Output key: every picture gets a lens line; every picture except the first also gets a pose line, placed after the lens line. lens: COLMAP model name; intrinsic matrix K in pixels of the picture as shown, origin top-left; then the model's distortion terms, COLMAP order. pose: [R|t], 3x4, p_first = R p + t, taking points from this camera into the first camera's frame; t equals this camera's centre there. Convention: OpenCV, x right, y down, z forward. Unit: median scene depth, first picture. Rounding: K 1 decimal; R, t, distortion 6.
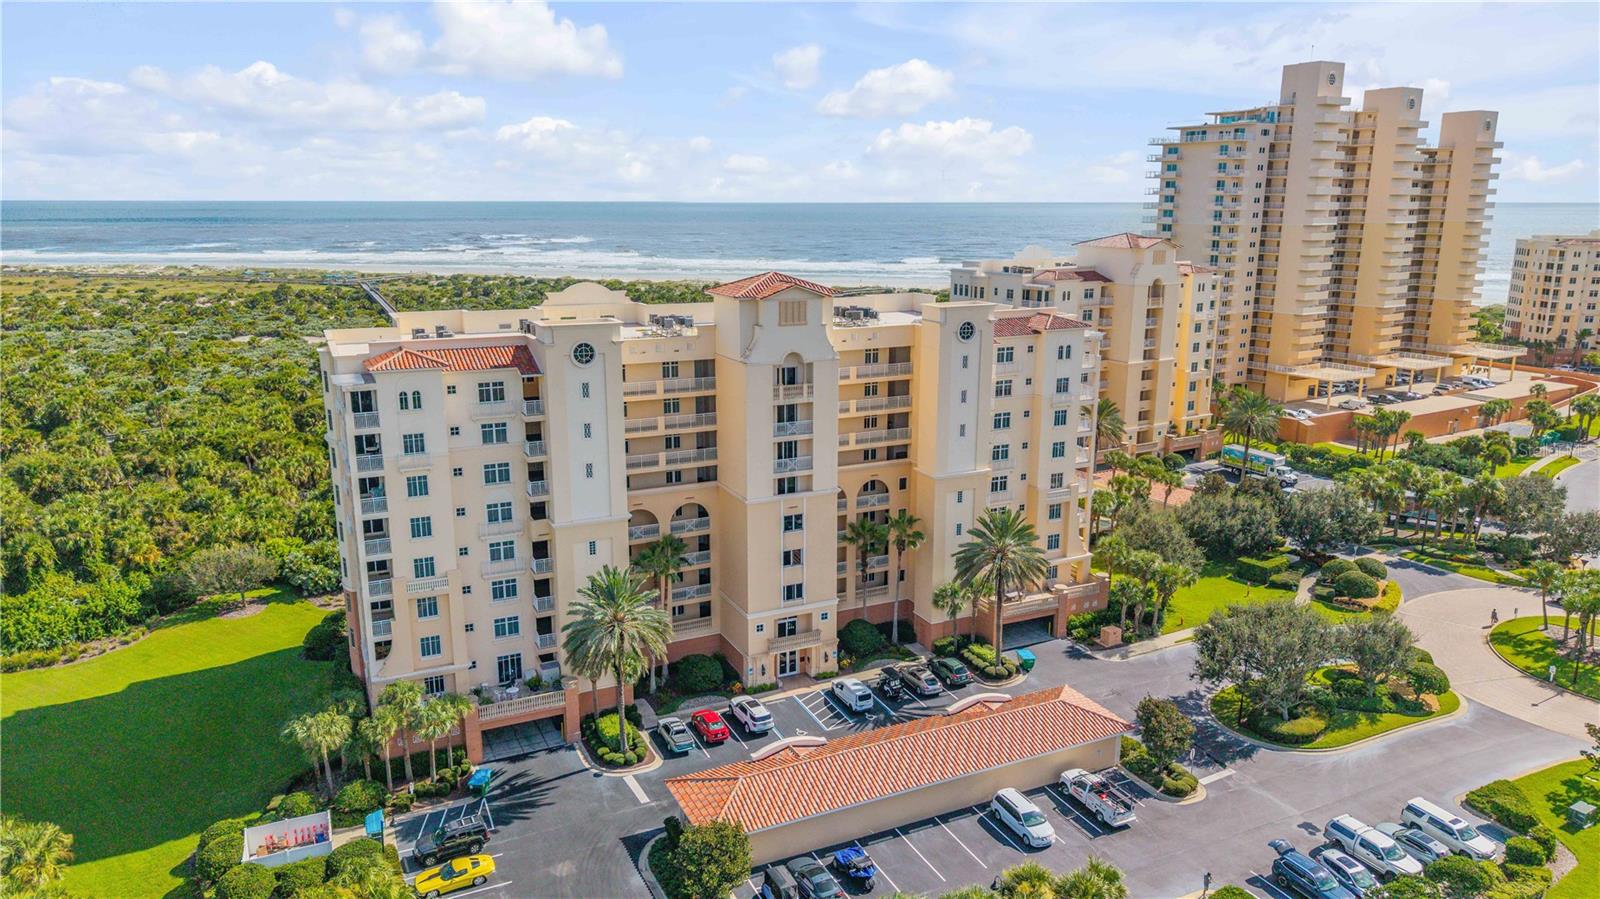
lens RADIAL K [[1067.8, 0, 800.0], [0, 1067.8, 449.5], [0, 0, 1]] dist [0.022209, -0.025558]
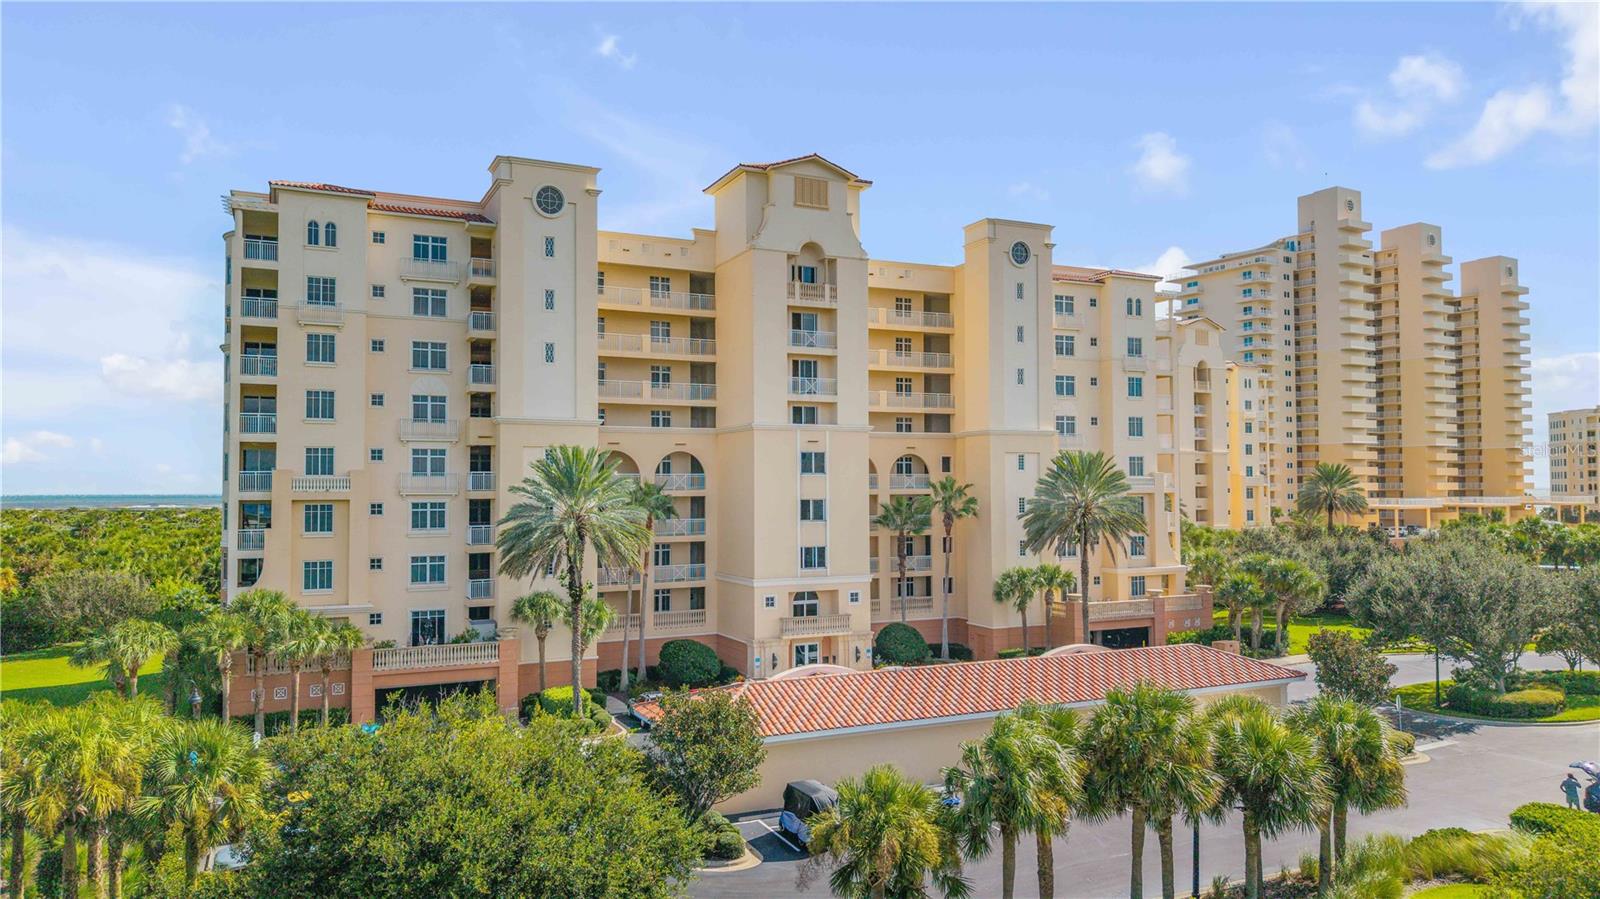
lens RADIAL K [[1075.9, 0, 792.6], [0, 1075.9, 456.8], [0, 0, 1]] dist [-0.002619, -0.002127]
pose [[0.999983, -0.005621, -0.001543, -0.019324], [0.005034, 0.966226, -0.257648, 0.257725], [0.002939, 0.257636, 0.966238, 0.241070]]
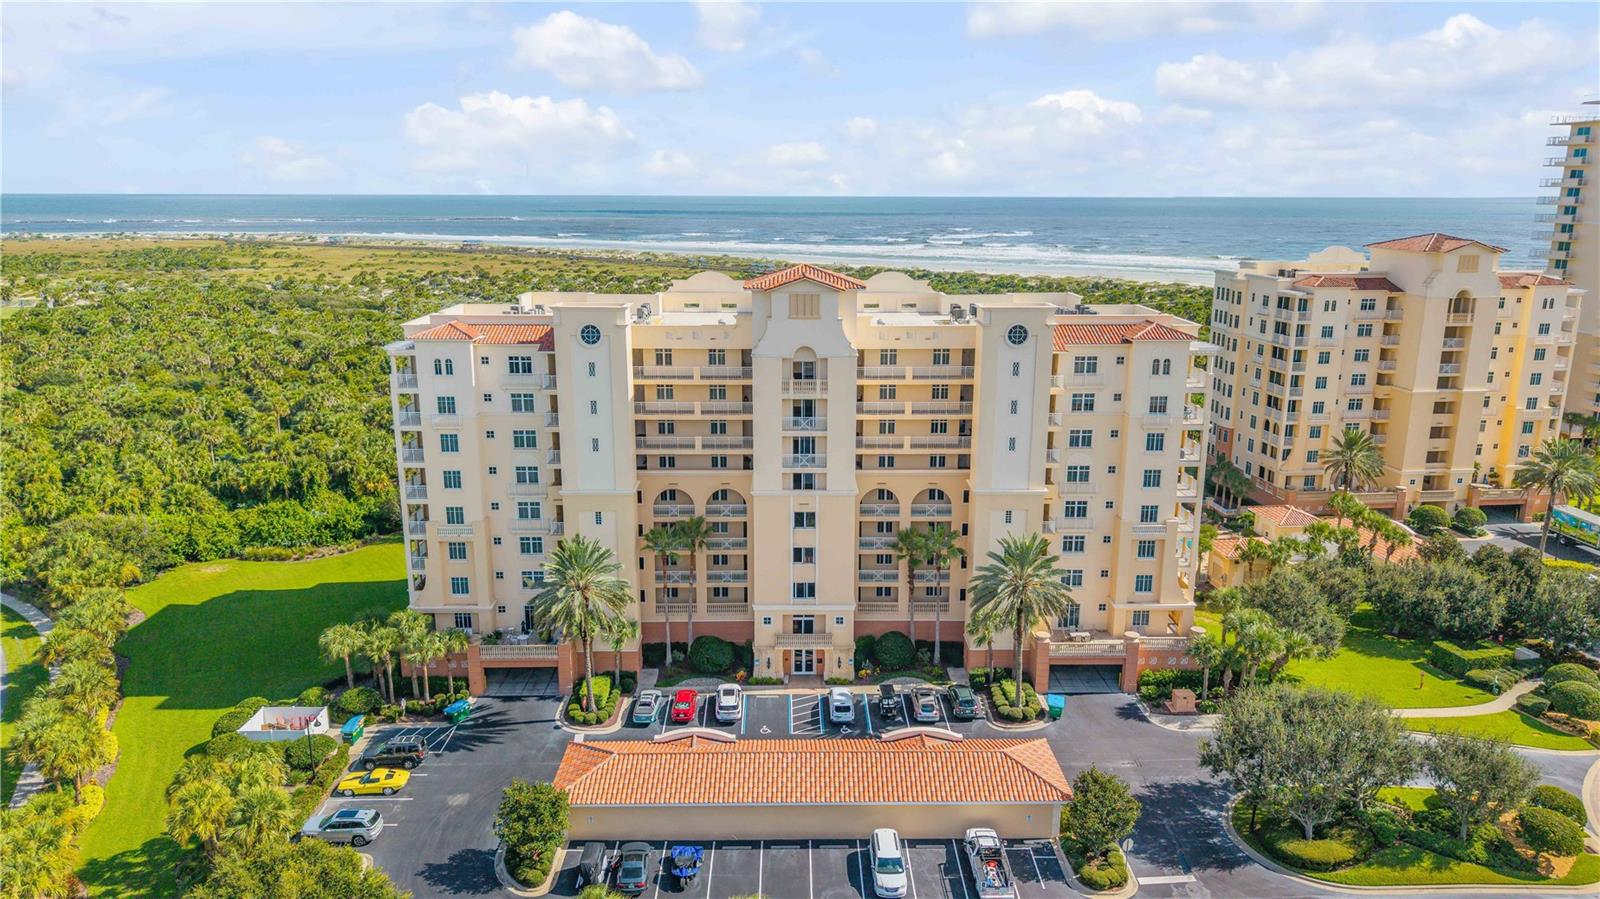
lens RADIAL K [[1067.8, 0, 800.0], [0, 1067.8, 449.5], [0, 0, 1]] dist [0.022209, -0.025558]
pose [[0.908671, 0.097825, -0.405890, 0.371113], [-0.096140, 0.995064, 0.024595, -0.018971], [0.406292, 0.016673, 0.913591, 0.097226]]
